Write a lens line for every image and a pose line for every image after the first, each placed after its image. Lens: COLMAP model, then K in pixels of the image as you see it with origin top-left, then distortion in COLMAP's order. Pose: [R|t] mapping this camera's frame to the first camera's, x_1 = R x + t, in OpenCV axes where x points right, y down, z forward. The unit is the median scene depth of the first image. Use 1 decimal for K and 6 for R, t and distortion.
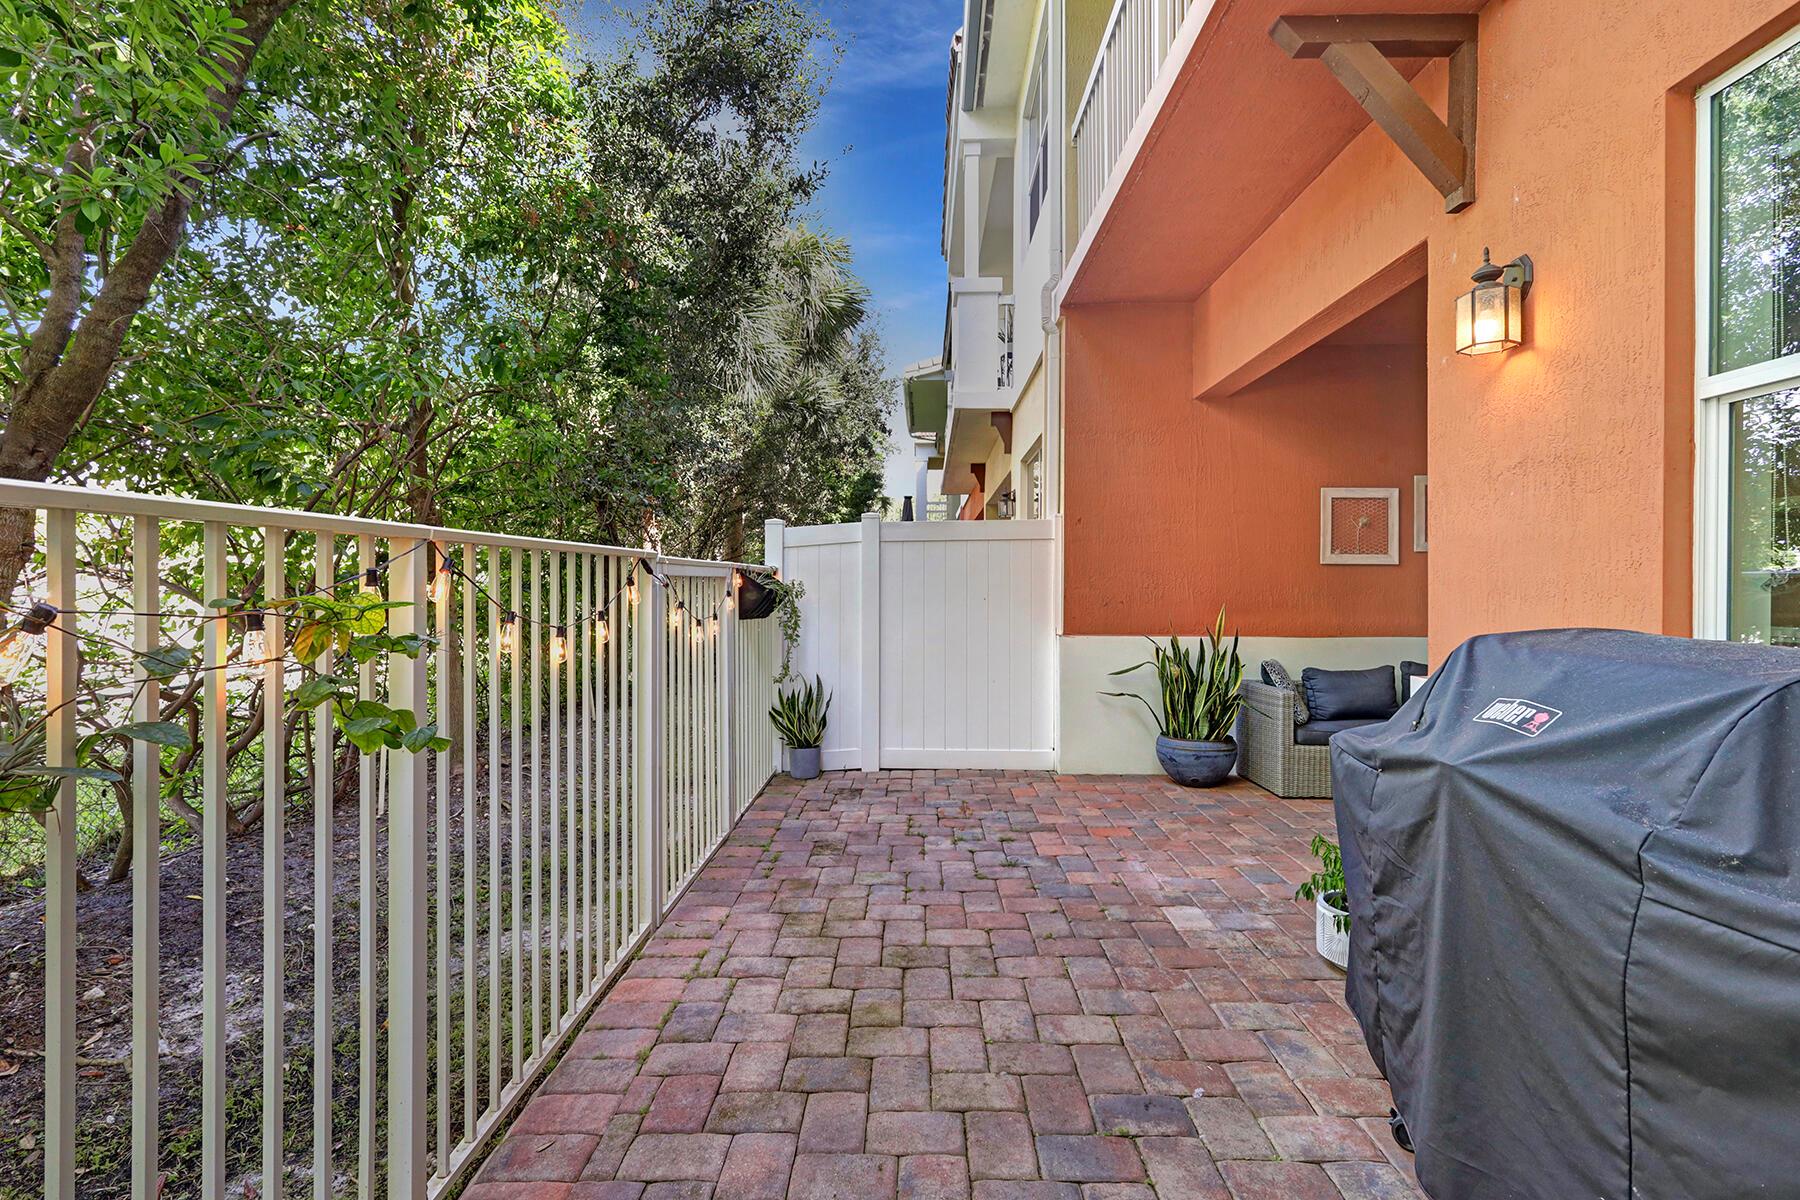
lens RADIAL K [[831.1, 0, 903.4], [0, 831.1, 593.9], [0, 0, 1]] dist [0.000721, 0.000270]
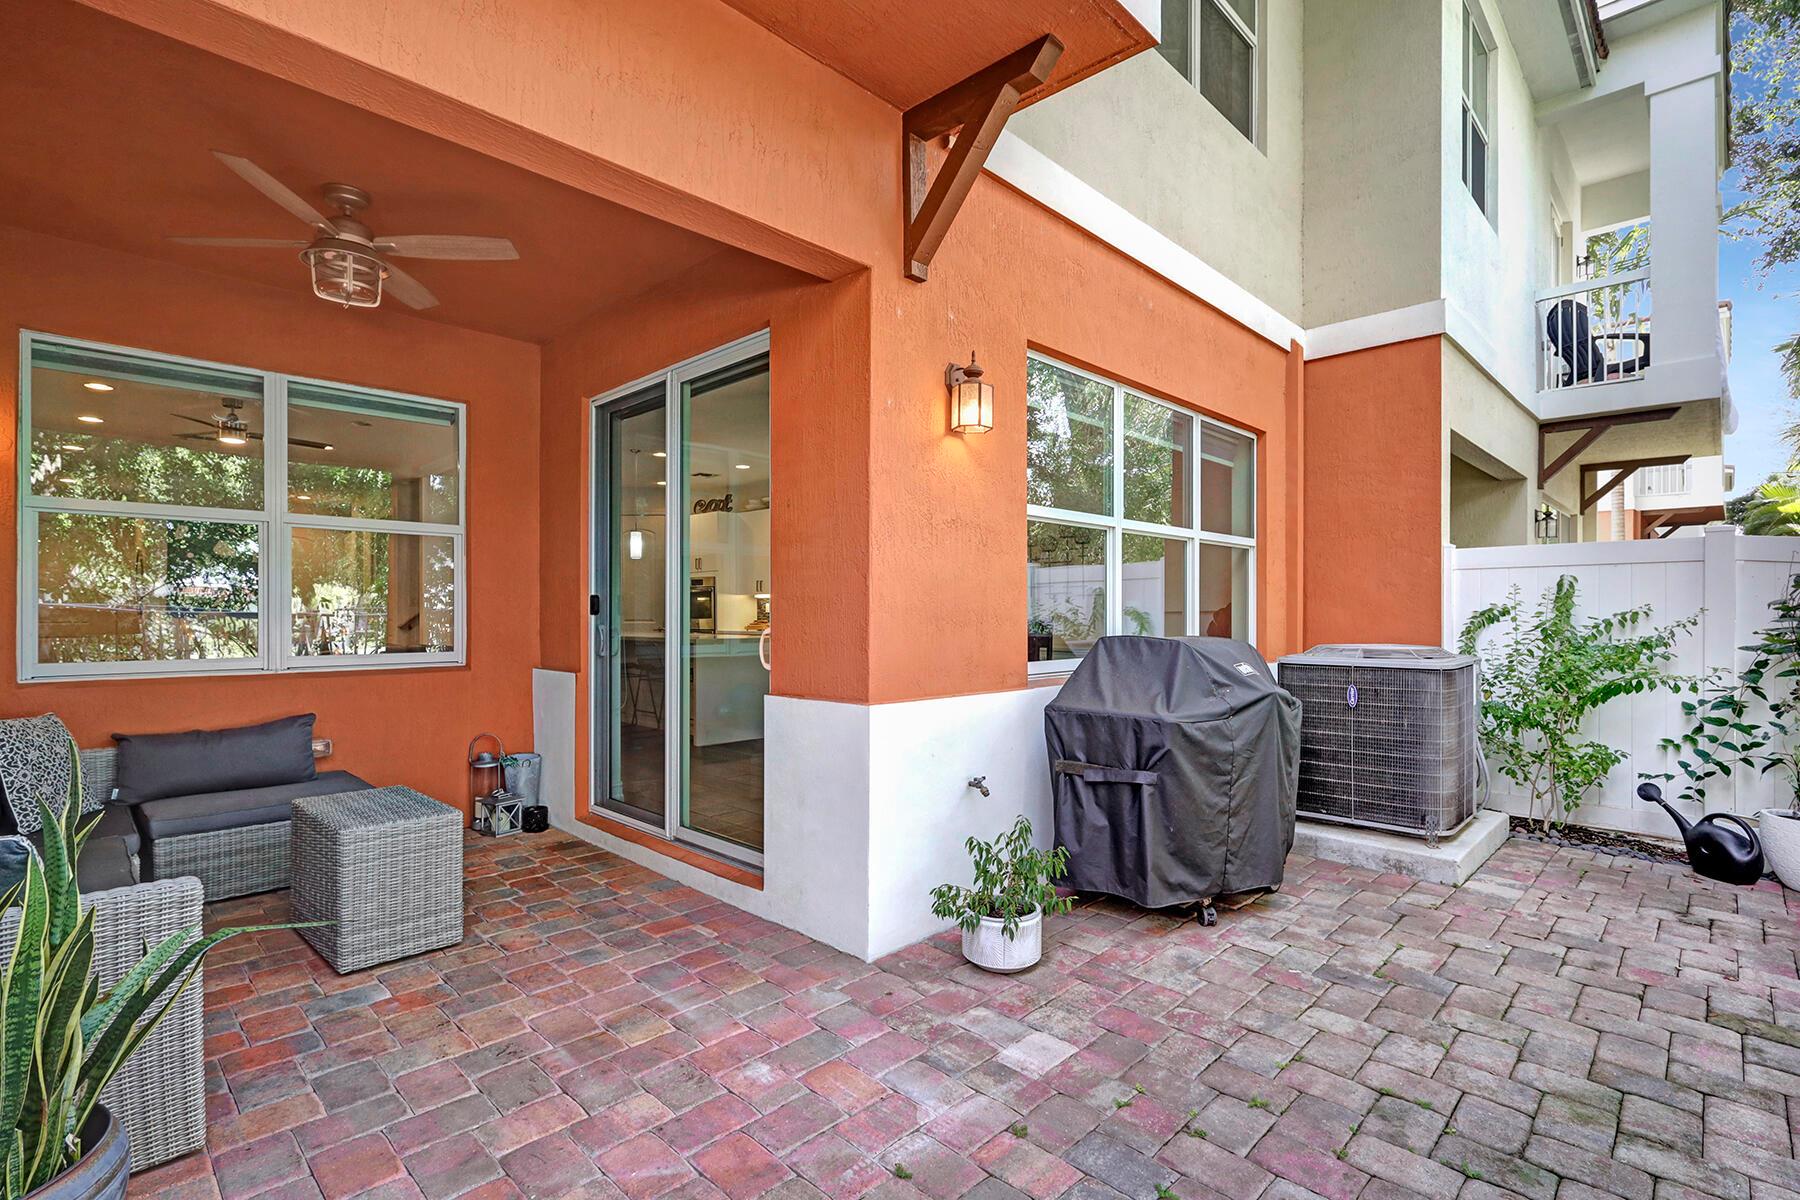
lens RADIAL K [[831.1, 0, 901.4], [0, 831.1, 607.4], [0, 0, 1]] dist [0.000721, 0.000270]
pose [[-0.722134, 0.003315, 0.691745, -0.118468], [0.003737, 0.999993, -0.000890, -0.023176], [-0.691743, 0.001942, -0.722141, 2.000139]]
